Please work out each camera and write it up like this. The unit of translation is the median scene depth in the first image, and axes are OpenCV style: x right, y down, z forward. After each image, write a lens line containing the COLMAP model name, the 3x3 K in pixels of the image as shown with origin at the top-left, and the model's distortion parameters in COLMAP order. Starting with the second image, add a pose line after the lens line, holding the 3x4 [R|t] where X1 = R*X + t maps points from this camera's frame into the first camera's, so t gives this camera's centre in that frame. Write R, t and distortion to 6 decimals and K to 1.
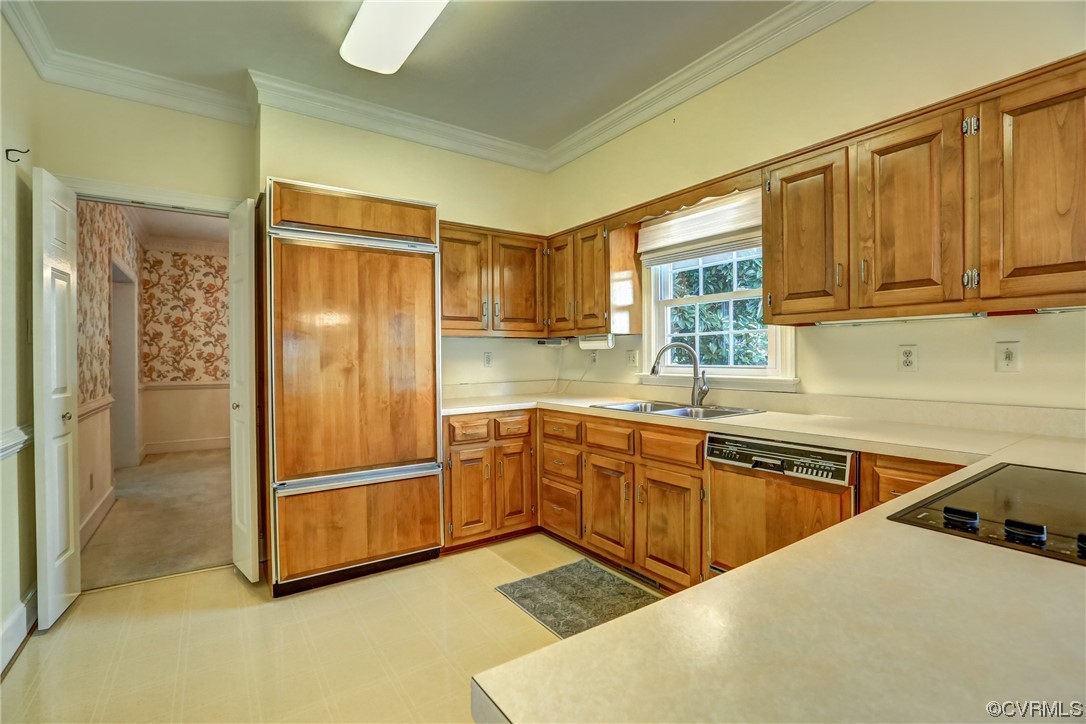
lens RADIAL K [[494.0, 0, 541.2], [0, 494.0, 358.8], [0, 0, 1]] dist [-0.045709, 0.013812]
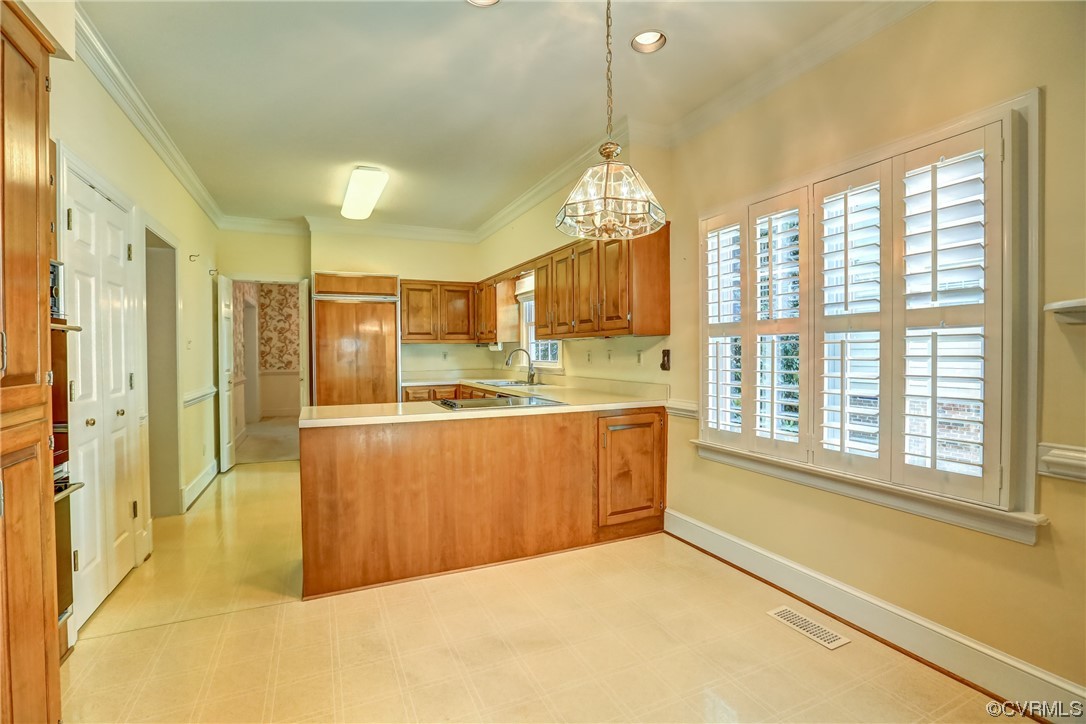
lens RADIAL K [[494.0, 0, 533.1], [0, 494.0, 356.4], [0, 0, 1]] dist [-0.045709, 0.013812]
pose [[0.983278, 0.001878, -0.182099, 0.683952], [-0.000337, 0.999964, 0.008494, -0.017836], [0.182109, -0.008291, 0.983243, -0.818685]]
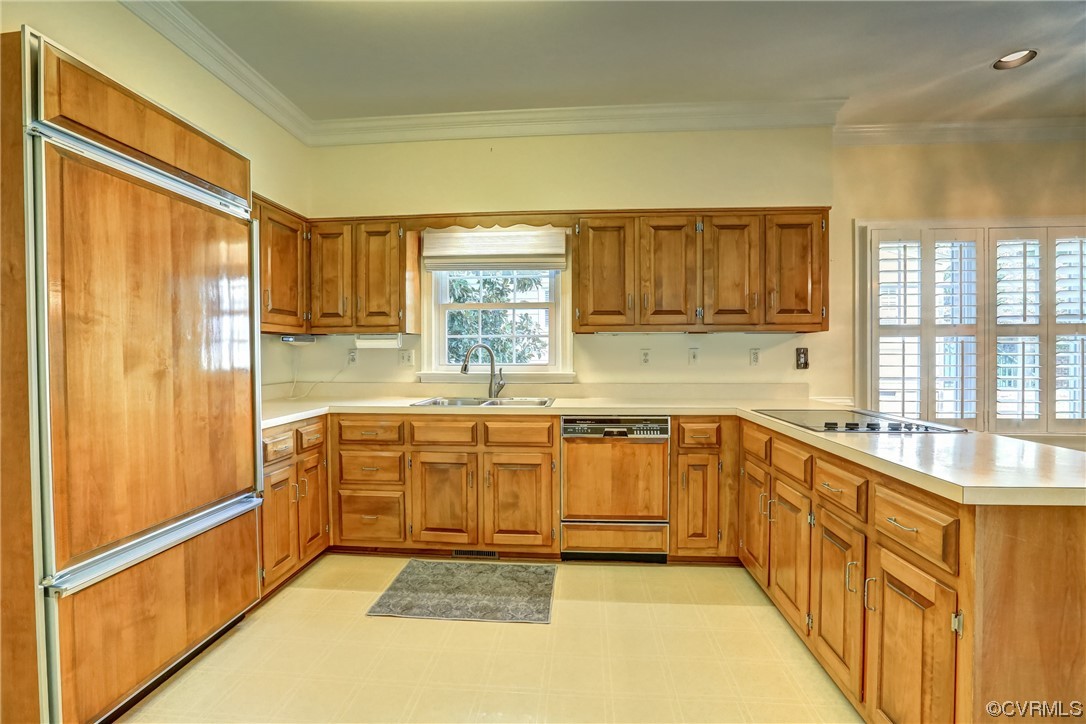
lens RADIAL K [[494.0, 0, 530.6], [0, 494.0, 359.2], [0, 0, 1]] dist [-0.045709, 0.013812]
pose [[0.639832, -0.000691, 0.768514, -0.549252], [0.000400, 1.000000, 0.000565, 0.002272], [-0.768515, -0.000054, 0.639832, 0.191842]]
